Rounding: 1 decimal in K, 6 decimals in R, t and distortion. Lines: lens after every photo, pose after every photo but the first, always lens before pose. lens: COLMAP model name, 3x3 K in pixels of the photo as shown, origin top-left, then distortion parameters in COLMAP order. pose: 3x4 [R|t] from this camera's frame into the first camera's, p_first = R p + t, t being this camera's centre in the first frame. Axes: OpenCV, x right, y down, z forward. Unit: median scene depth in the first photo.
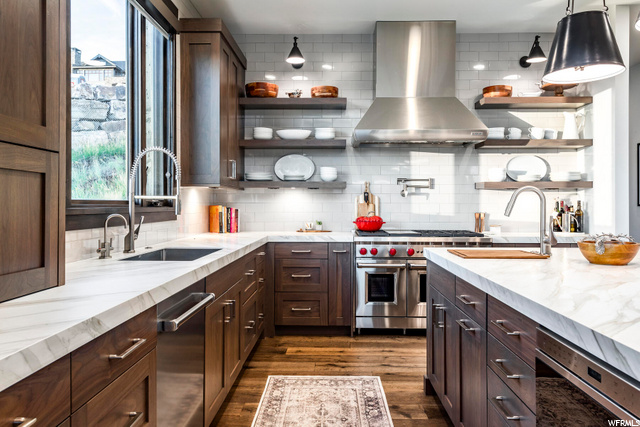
lens RADIAL K [[456.4, 0, 320.6], [0, 456.4, 200.9], [0, 0, 1]] dist [-0.003093, -0.000678]
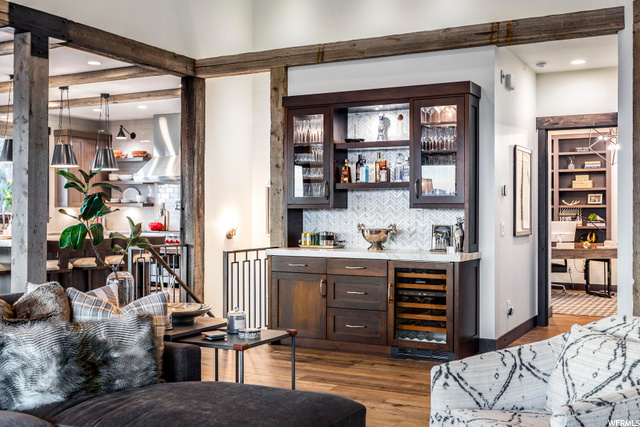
lens RADIAL K [[723.7, 0, 320.0], [0, 723.7, 213.5], [0, 0, 1]] dist [0.010694, 0.002110]
pose [[0.892825, 0.003638, -0.450388, 1.913333], [-0.002659, 0.999993, 0.002806, -0.010831], [0.450395, -0.001307, 0.892828, -1.222801]]
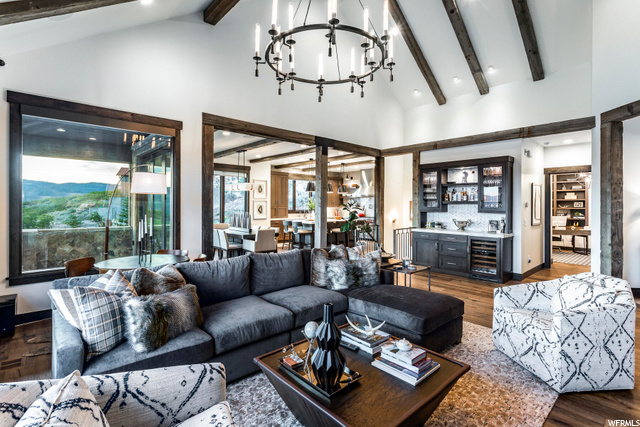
lens RADIAL K [[308.6, 0, 321.8], [0, 308.6, 203.5], [0, 0, 1]] dist [0.005210, 0.000211]
pose [[0.698575, 0.003121, -0.715530, 1.928217], [-0.008707, 0.999954, -0.004139, -0.047690], [0.715484, 0.009122, 0.698570, -1.330292]]
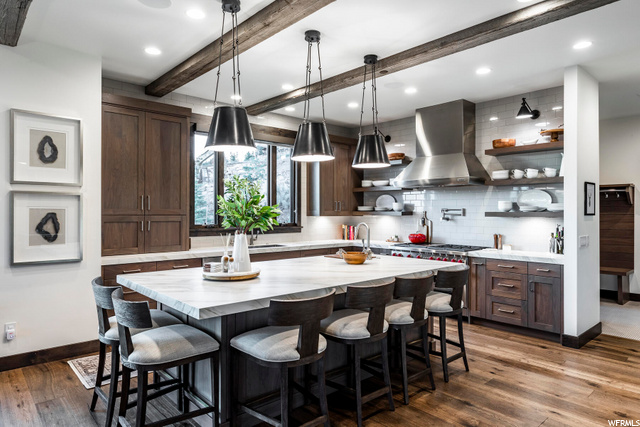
lens RADIAL K [[407.1, 0, 320.0], [0, 407.1, 213.5], [0, 0, 1]] dist [0.001827, 0.000232]
pose [[0.688023, 0.004274, -0.725676, 0.856415], [-0.000036, 0.999983, 0.005856, -0.042207], [0.725689, -0.004003, 0.688011, -0.187172]]
